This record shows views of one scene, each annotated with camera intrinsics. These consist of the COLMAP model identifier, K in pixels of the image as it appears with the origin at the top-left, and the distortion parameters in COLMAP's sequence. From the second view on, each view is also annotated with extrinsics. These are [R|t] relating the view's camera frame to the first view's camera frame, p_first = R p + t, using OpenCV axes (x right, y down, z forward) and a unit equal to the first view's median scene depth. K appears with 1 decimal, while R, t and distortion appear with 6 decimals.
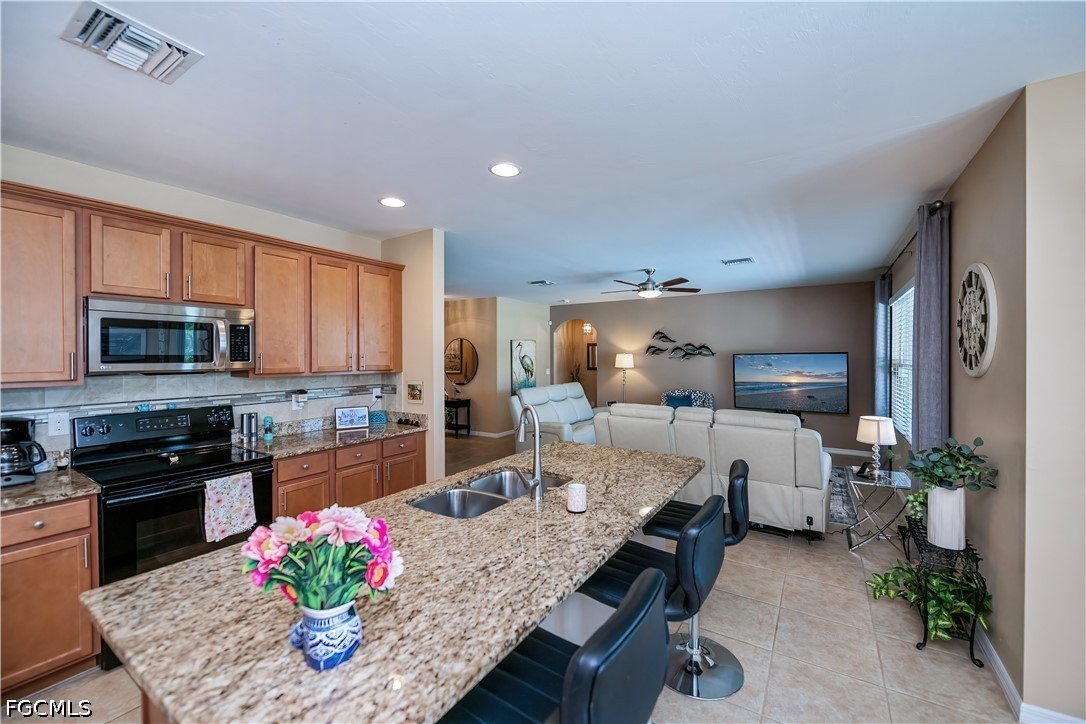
lens RADIAL K [[433.5, 0, 549.9], [0, 433.5, 361.1], [0, 0, 1]] dist [0.001193, 0.000174]
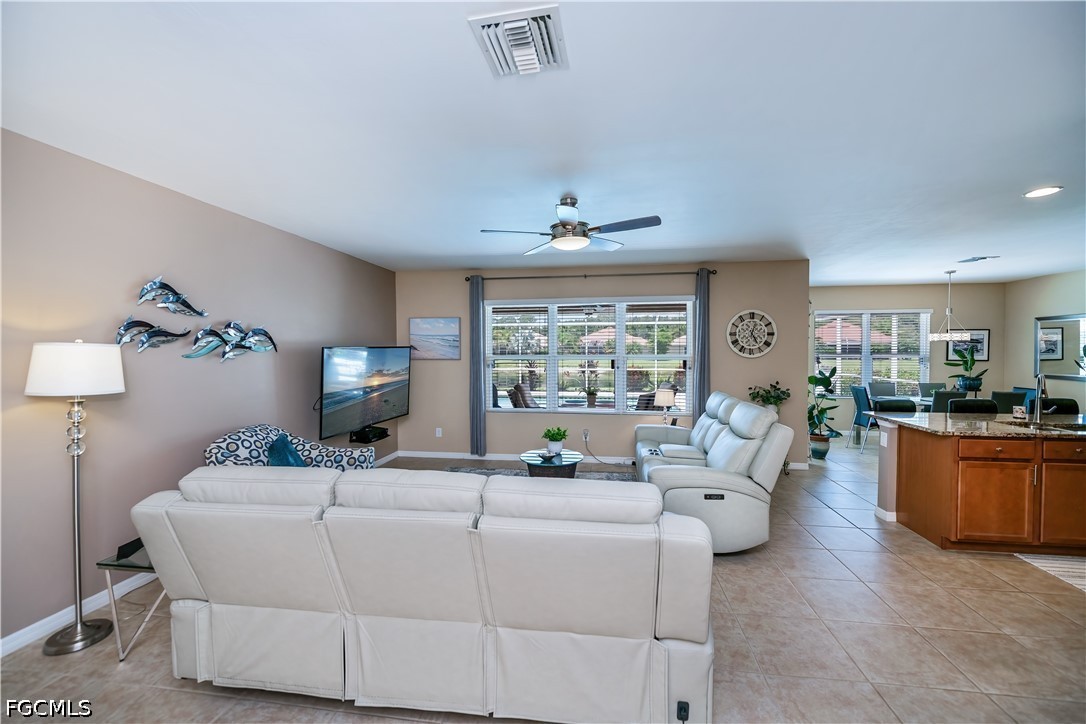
lens RADIAL K [[427.5, 0, 541.0], [0, 427.5, 354.9], [0, 0, 1]] dist [0.000196, 0.000012]
pose [[-0.413697, -0.007039, 0.910388, -0.191617], [0.014849, 0.999785, 0.014478, -0.008636], [-0.910294, 0.019508, -0.413503, 0.859258]]
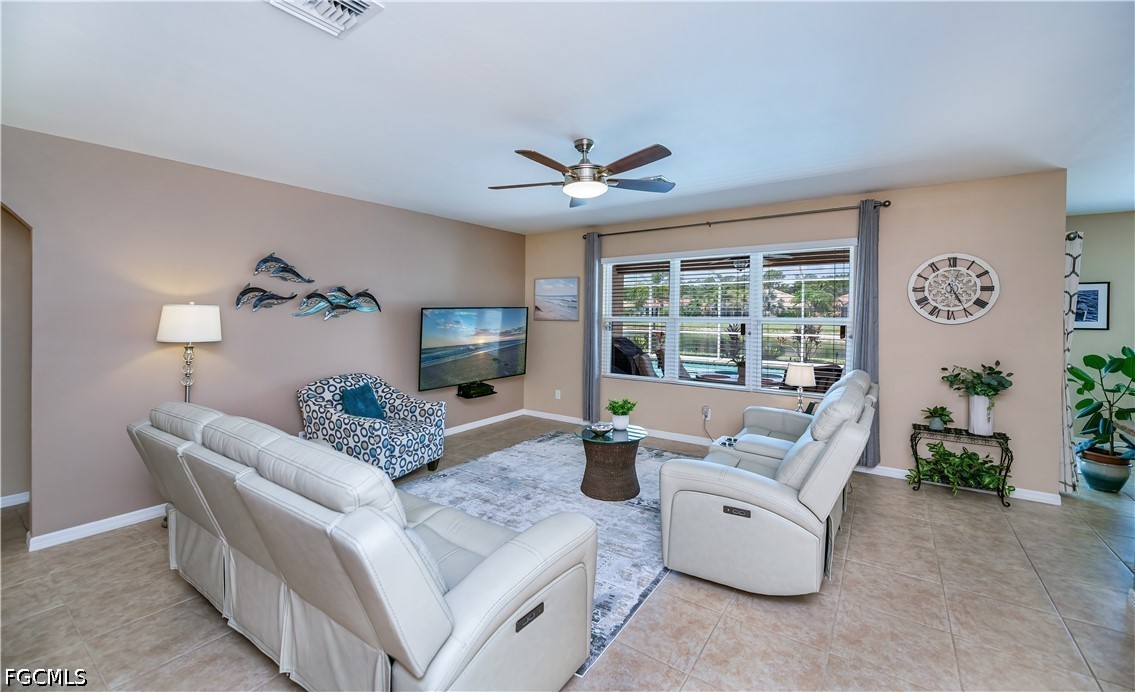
lens RADIAL K [[447.5, 0, 577.9], [0, 447.5, 314.7], [0, 0, 1]] dist [-0.000494, -0.000272]
pose [[0.031005, -0.005887, 0.999502, -0.205282], [0.010386, 0.999931, 0.005567, -0.006341], [-0.999465, 0.010208, 0.031064, 0.662431]]
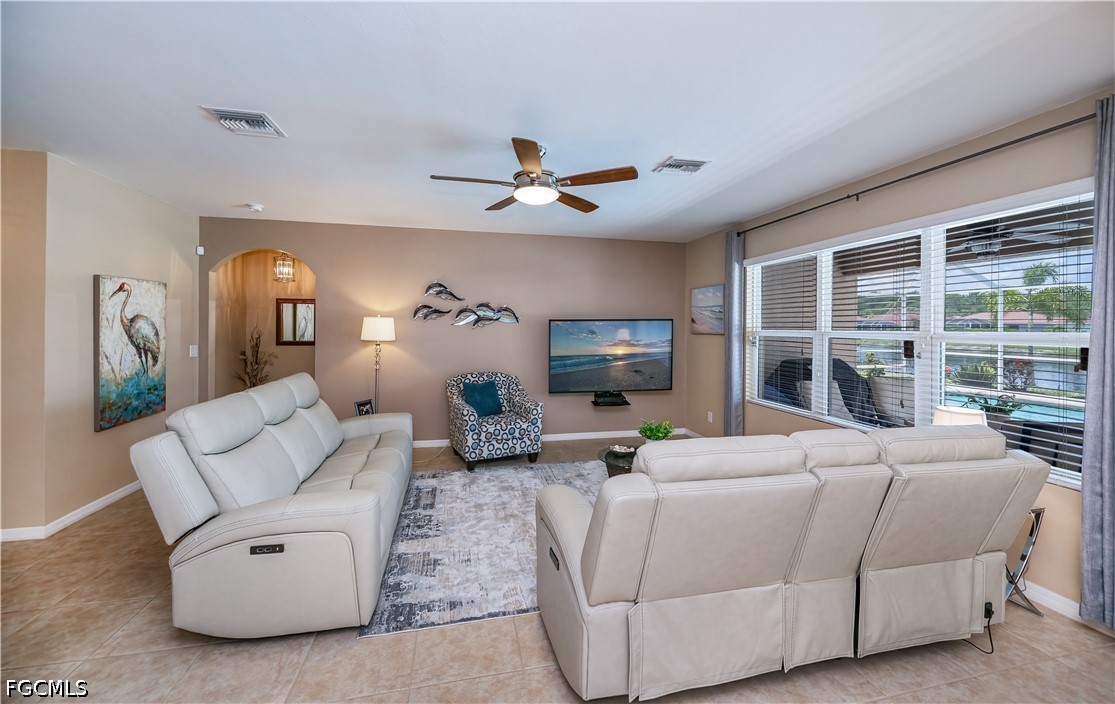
lens RADIAL K [[443.5, 0, 565.5], [0, 443.5, 327.4], [0, 0, 1]] dist [0.000315, -0.000021]
pose [[0.695181, 0.005526, 0.718814, -0.082722], [0.000577, 0.999966, -0.008245, 0.002881], [-0.718835, 0.006146, 0.695154, 0.410620]]
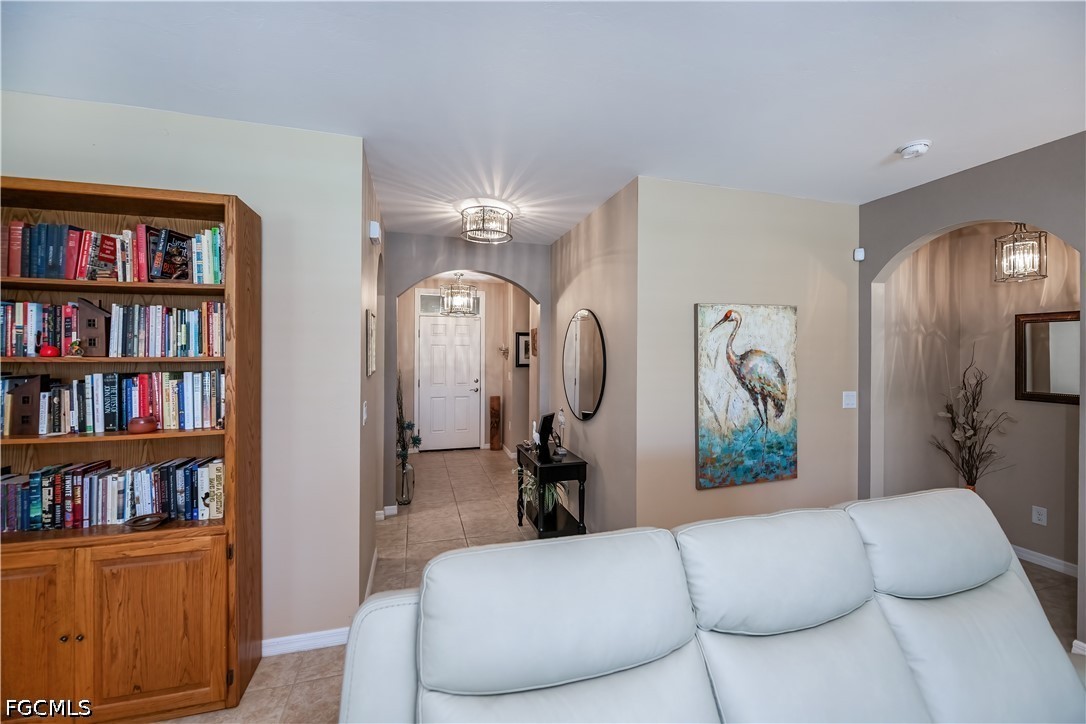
lens RADIAL K [[439.2, 0, 540.0], [0, 439.2, 354.0], [0, 0, 1]] dist [0.000062, -0.006318]
pose [[0.748757, 0.007397, -0.662803, 0.047148], [-0.016372, 0.999839, -0.007337, -0.005506], [0.662642, 0.016345, 0.748758, 0.670759]]
